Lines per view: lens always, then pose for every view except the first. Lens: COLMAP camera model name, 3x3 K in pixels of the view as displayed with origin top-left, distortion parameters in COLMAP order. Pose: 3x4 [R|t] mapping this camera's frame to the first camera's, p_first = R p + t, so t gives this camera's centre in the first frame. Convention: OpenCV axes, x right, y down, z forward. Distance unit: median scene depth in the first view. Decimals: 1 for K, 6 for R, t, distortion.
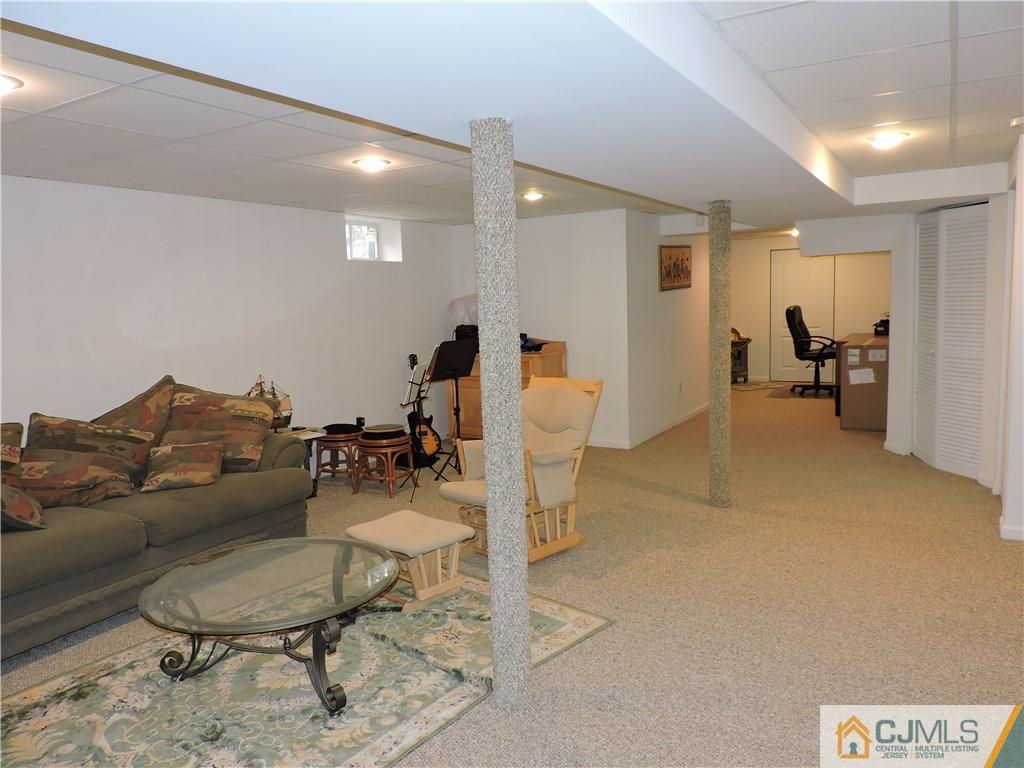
lens RADIAL K [[725.5, 0, 512.3], [0, 725.5, 387.1], [0, 0, 1]] dist [-0.021407, -0.000154]
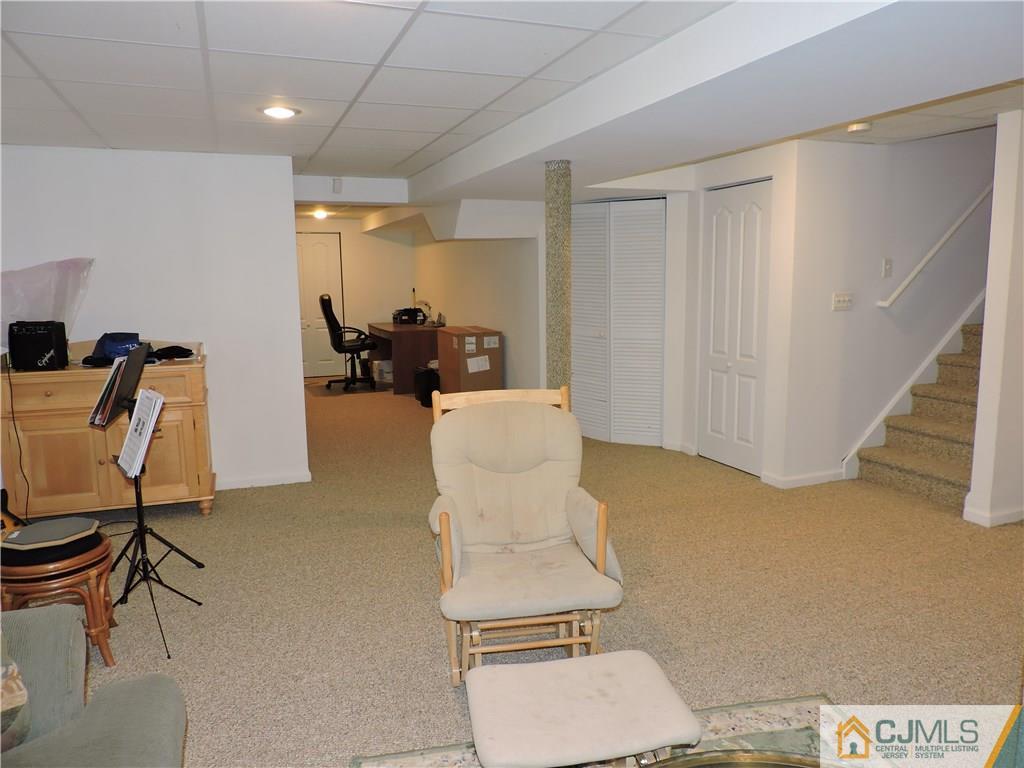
lens RADIAL K [[725.5, 0, 512.3], [0, 725.5, 387.1], [0, 0, 1]] dist [-0.021407, -0.000154]
pose [[0.610584, -0.089868, 0.786836, -0.276540], [0.084627, 0.995256, 0.048002, -0.027103], [-0.787417, 0.037278, 0.615292, 0.348272]]
